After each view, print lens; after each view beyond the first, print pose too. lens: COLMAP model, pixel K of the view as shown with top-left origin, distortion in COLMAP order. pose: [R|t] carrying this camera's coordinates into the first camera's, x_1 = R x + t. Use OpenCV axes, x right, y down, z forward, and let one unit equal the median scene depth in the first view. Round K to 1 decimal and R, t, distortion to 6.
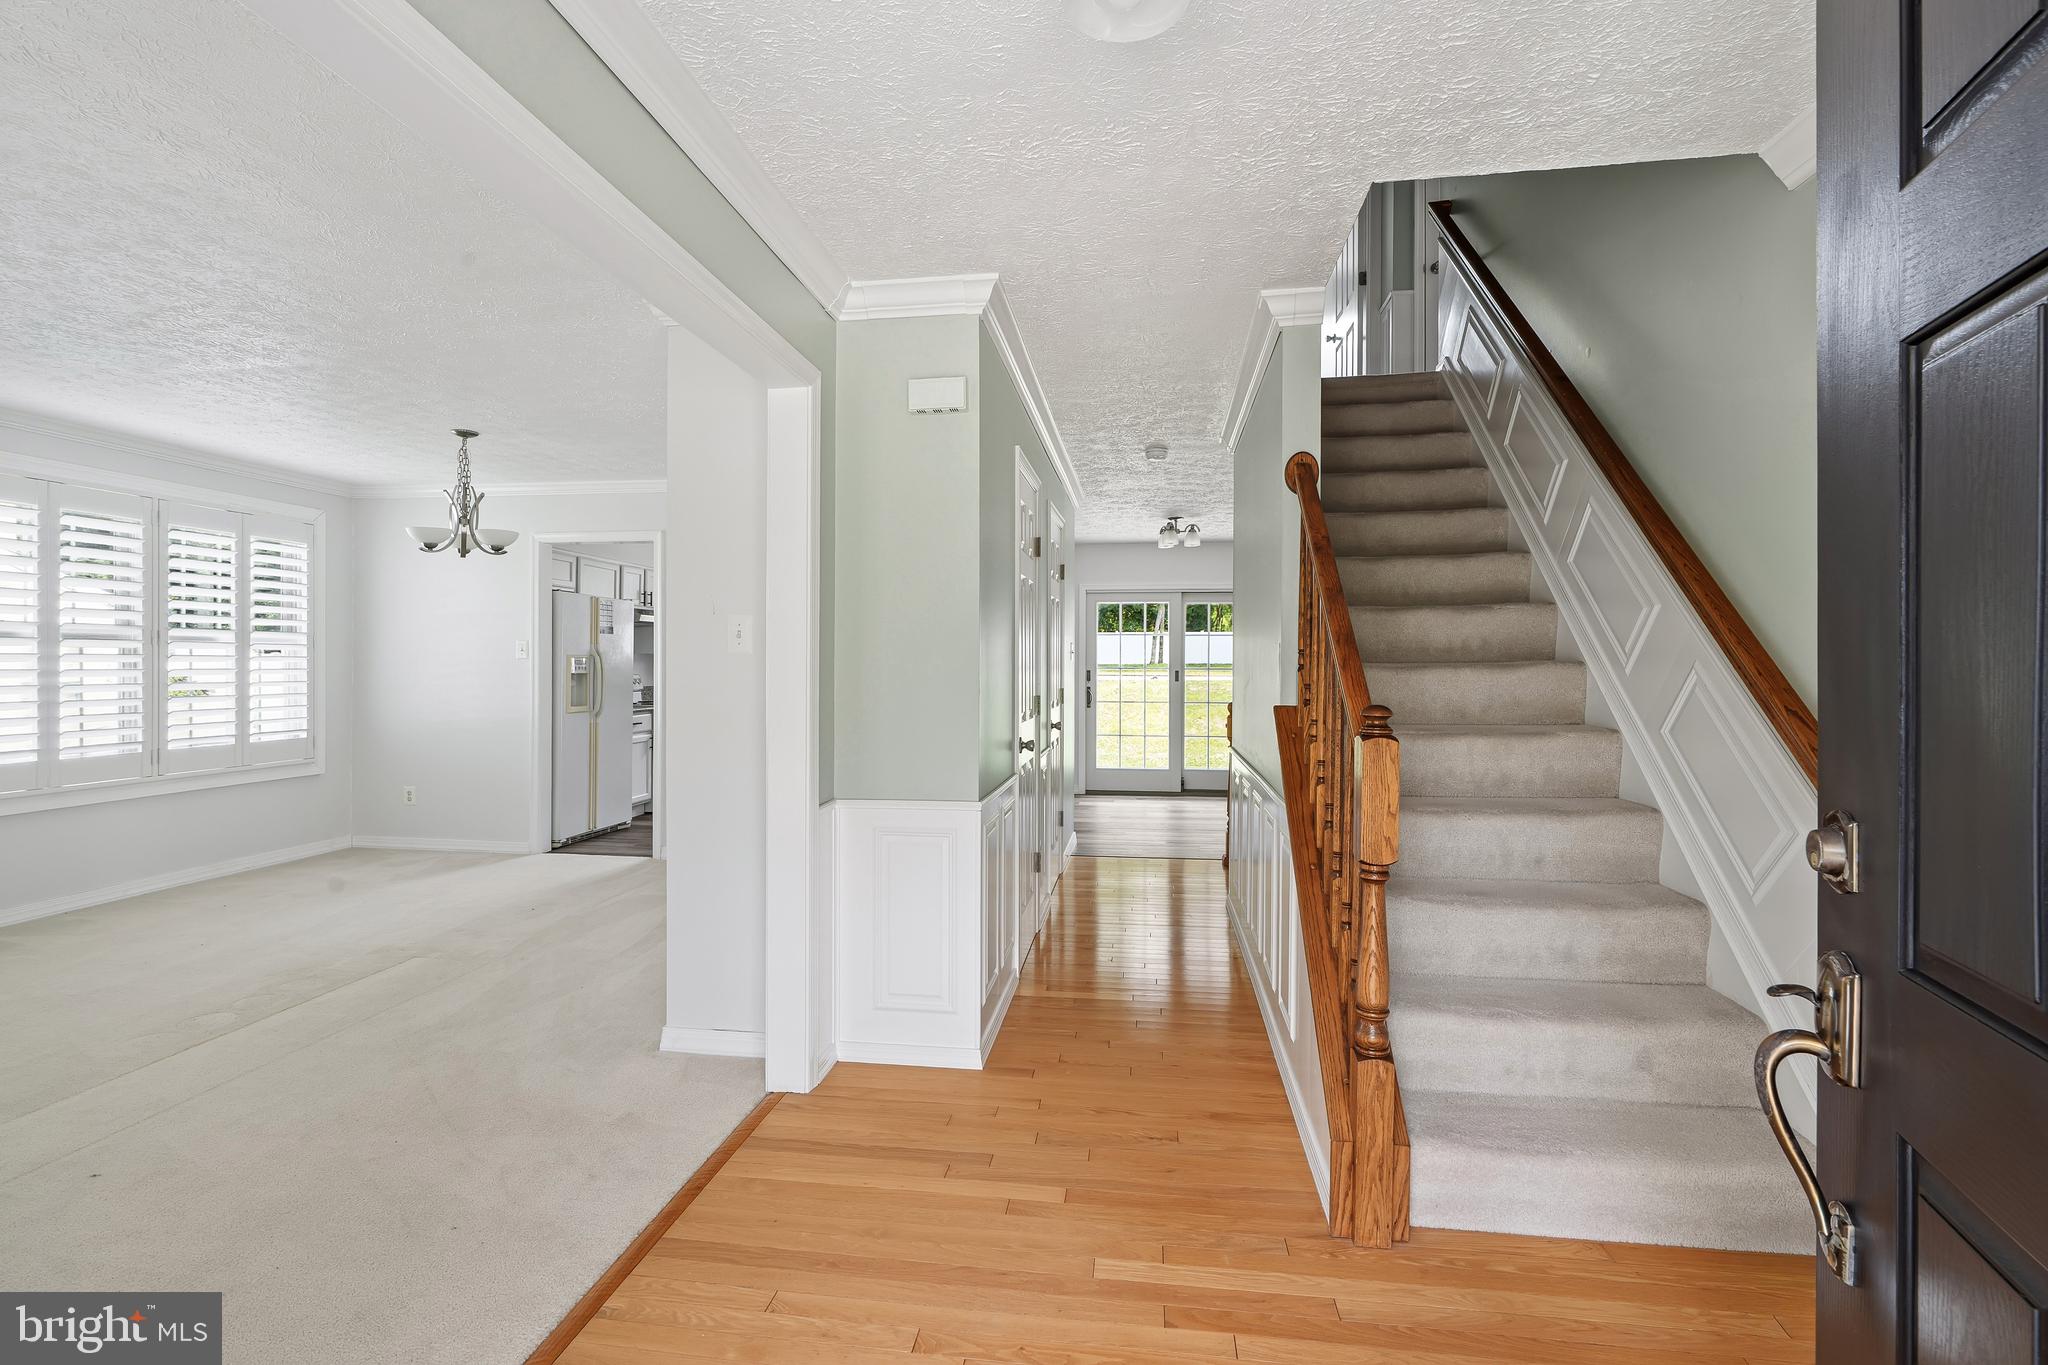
lens RADIAL K [[938.4, 0, 1018.2], [0, 938.4, 664.5], [0, 0, 1]] dist [-0.000486, 0.000731]
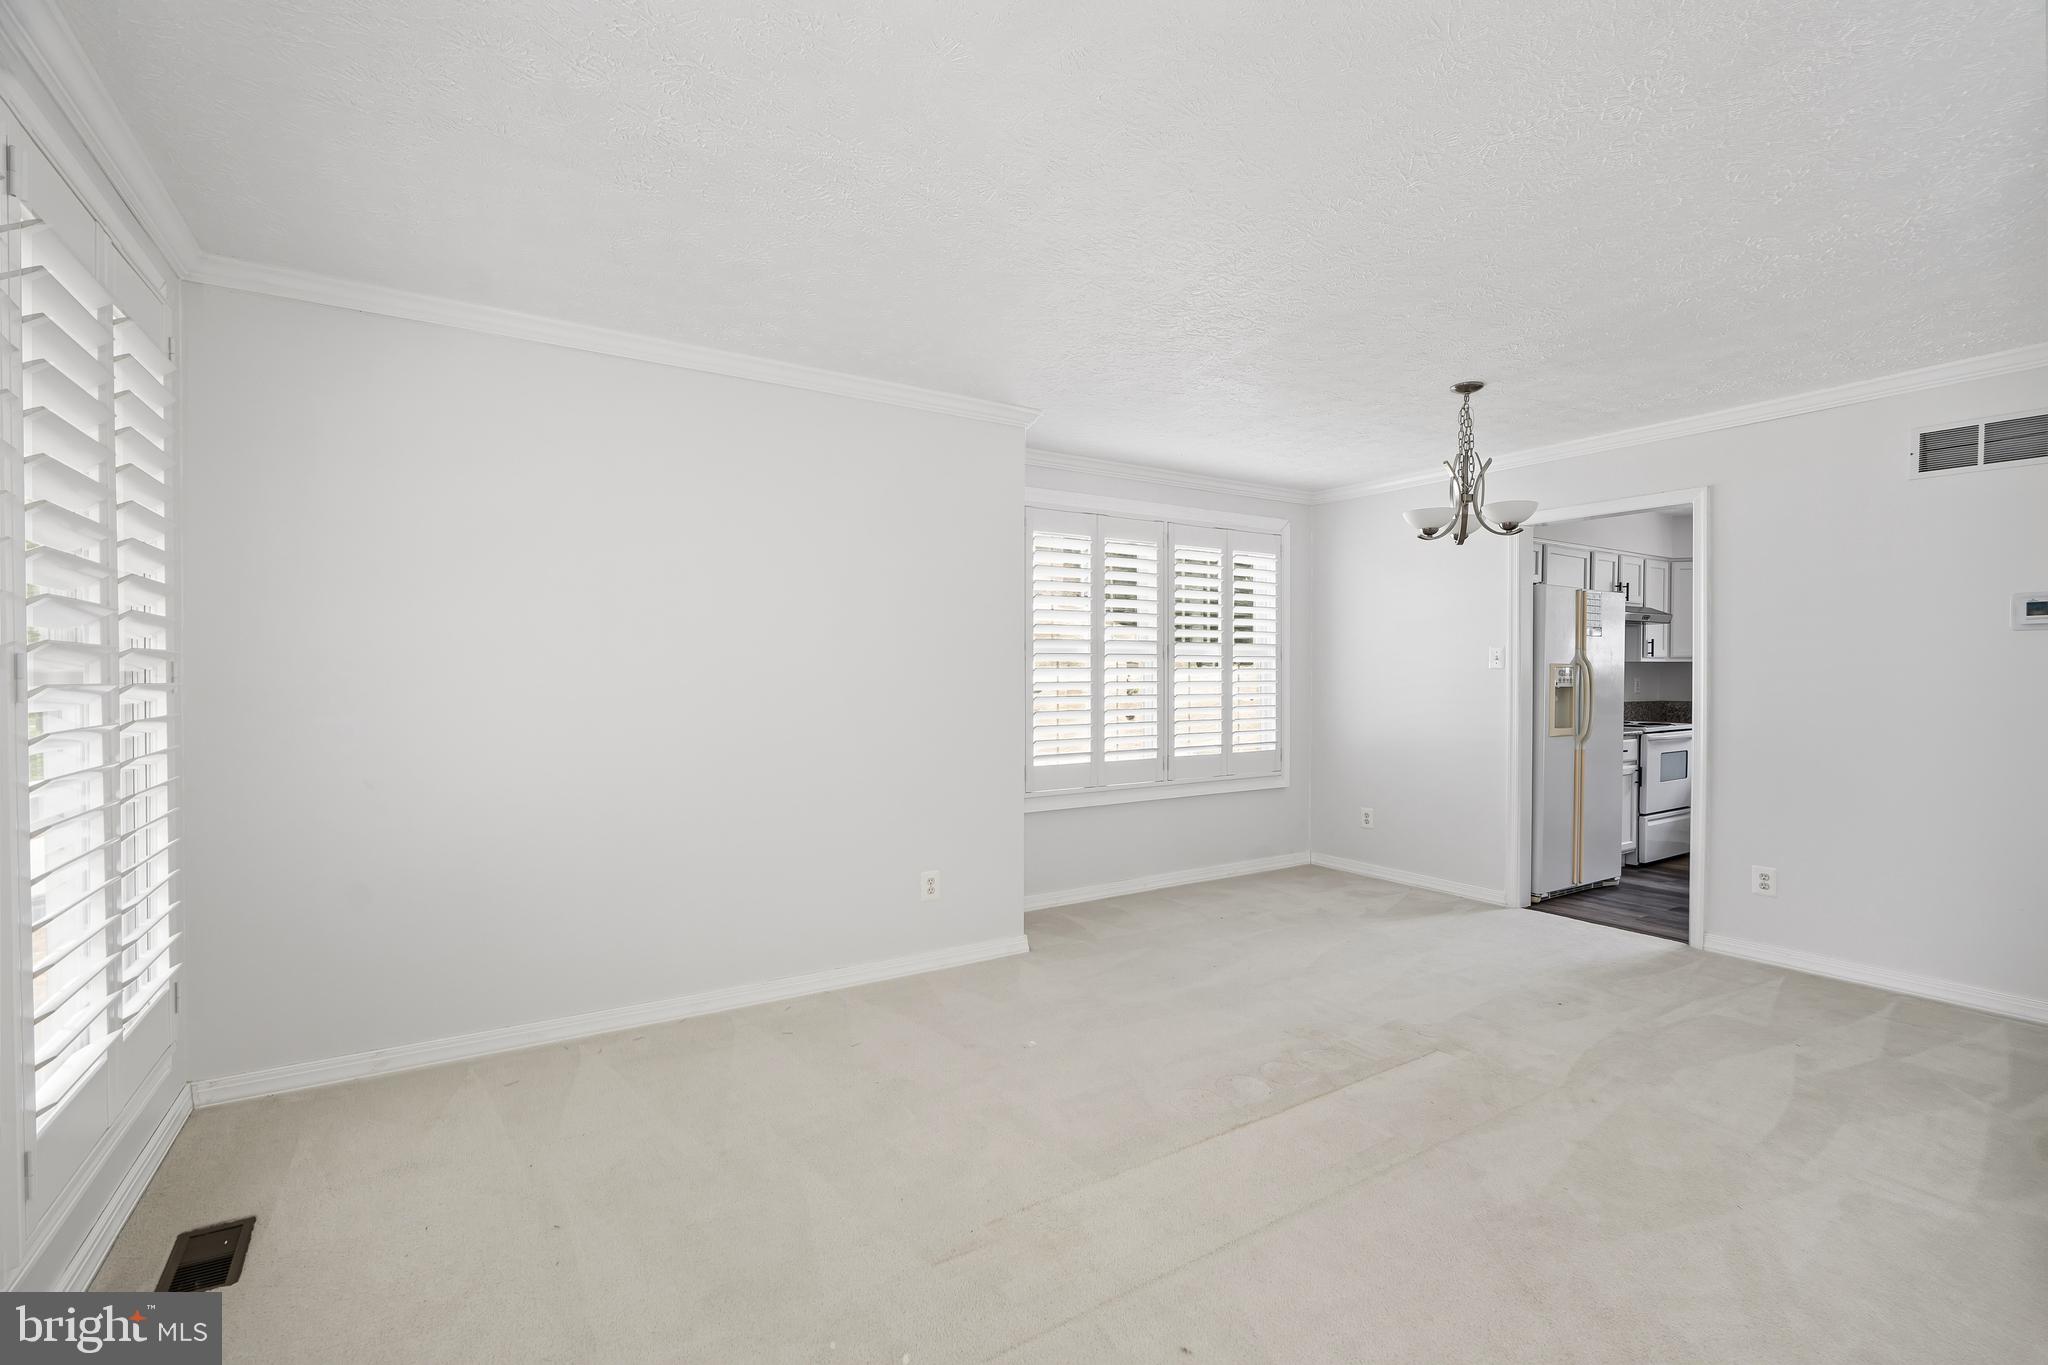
lens RADIAL K [[938.4, 0, 1018.2], [0, 938.4, 664.5], [0, 0, 1]] dist [-0.000486, 0.000731]
pose [[0.650637, -0.010325, -0.759318, -0.197731], [0.002174, 0.999929, -0.011735, -0.001532], [0.759386, 0.005985, 0.650613, 0.161017]]
